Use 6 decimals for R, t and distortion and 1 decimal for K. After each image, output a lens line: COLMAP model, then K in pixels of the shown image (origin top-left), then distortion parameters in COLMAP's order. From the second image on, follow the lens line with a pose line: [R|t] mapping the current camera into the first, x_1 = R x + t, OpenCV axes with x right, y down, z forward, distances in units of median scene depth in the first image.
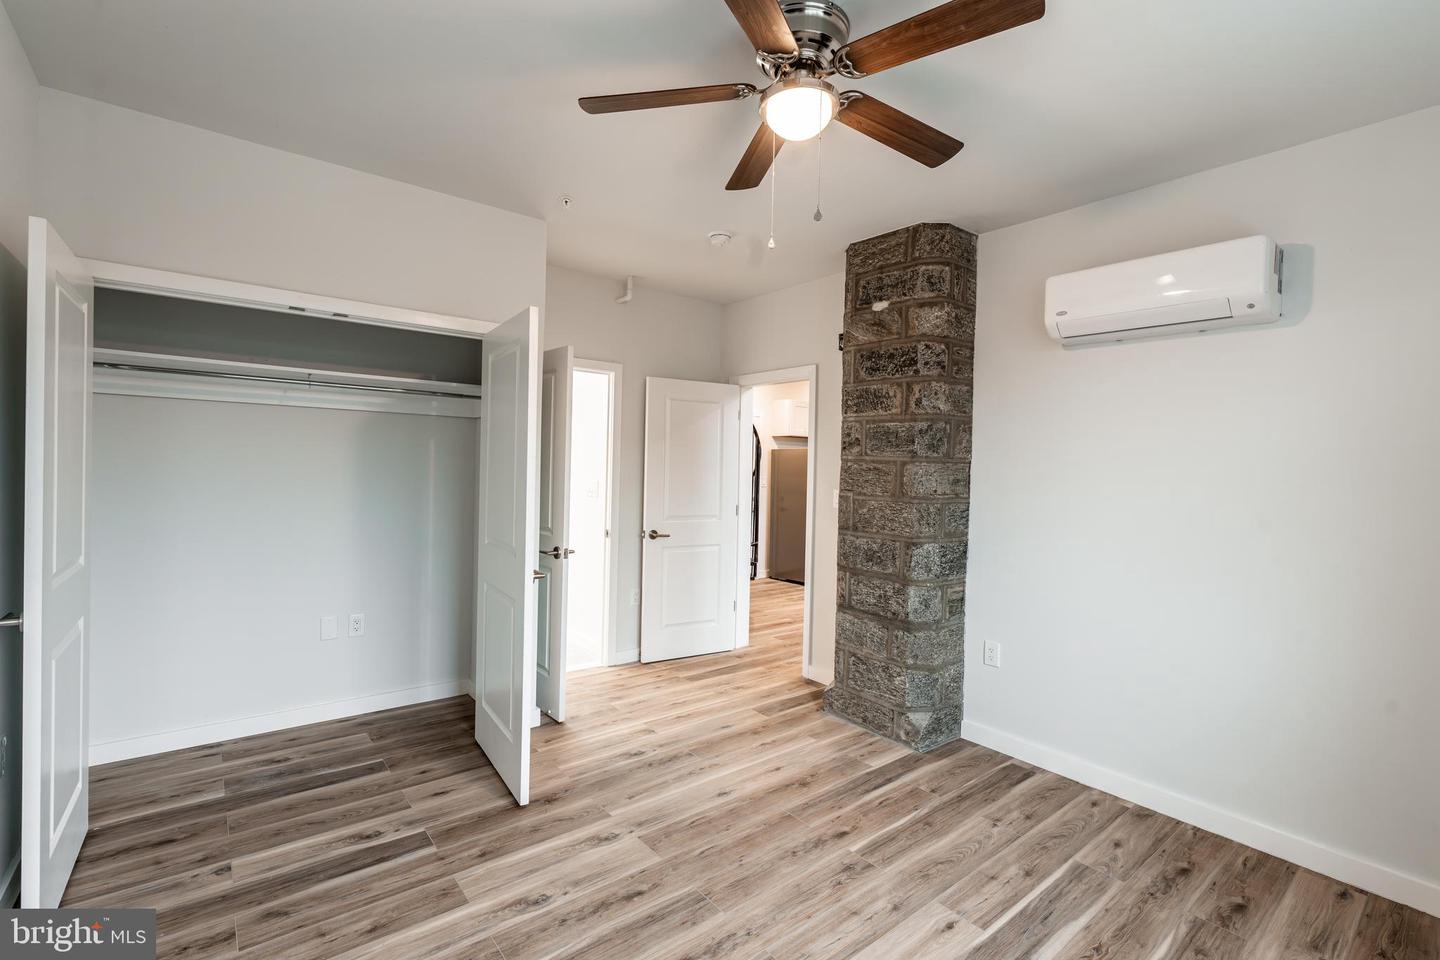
lens RADIAL K [[652.8, 0, 719.0], [0, 652.8, 473.4], [0, 0, 1]] dist [0.001291, 0.000577]
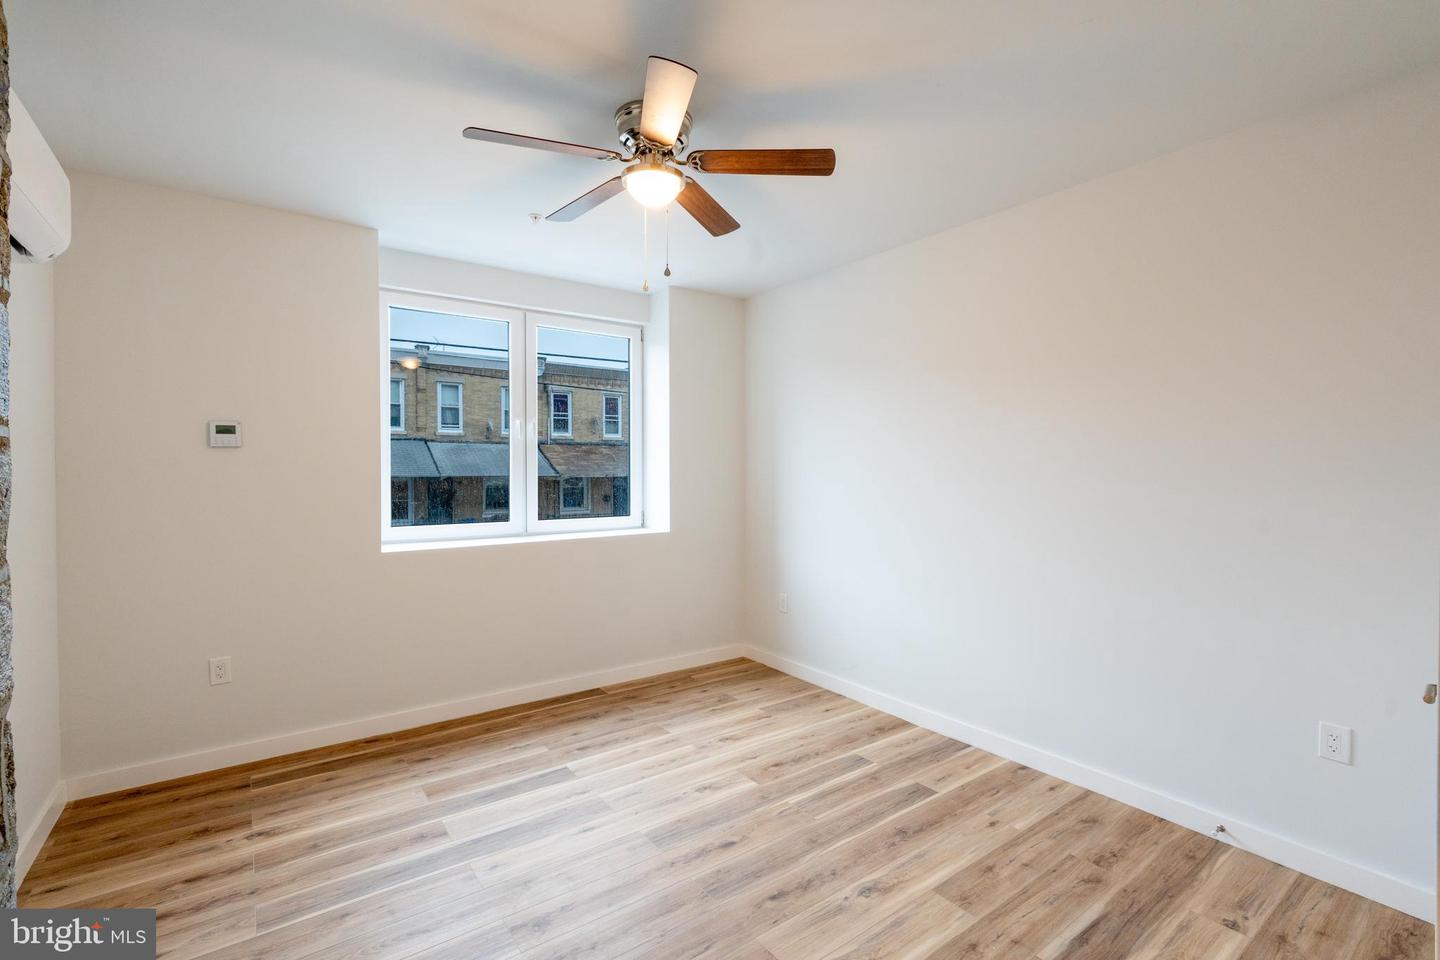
lens RADIAL K [[652.8, 0, 719.0], [0, 652.8, 473.4], [0, 0, 1]] dist [0.001291, 0.000577]
pose [[-0.998487, -0.028602, 0.046962, -0.068403], [-0.027480, 0.999326, 0.024352, -0.029596], [-0.047627, 0.023024, -0.998600, 2.014065]]
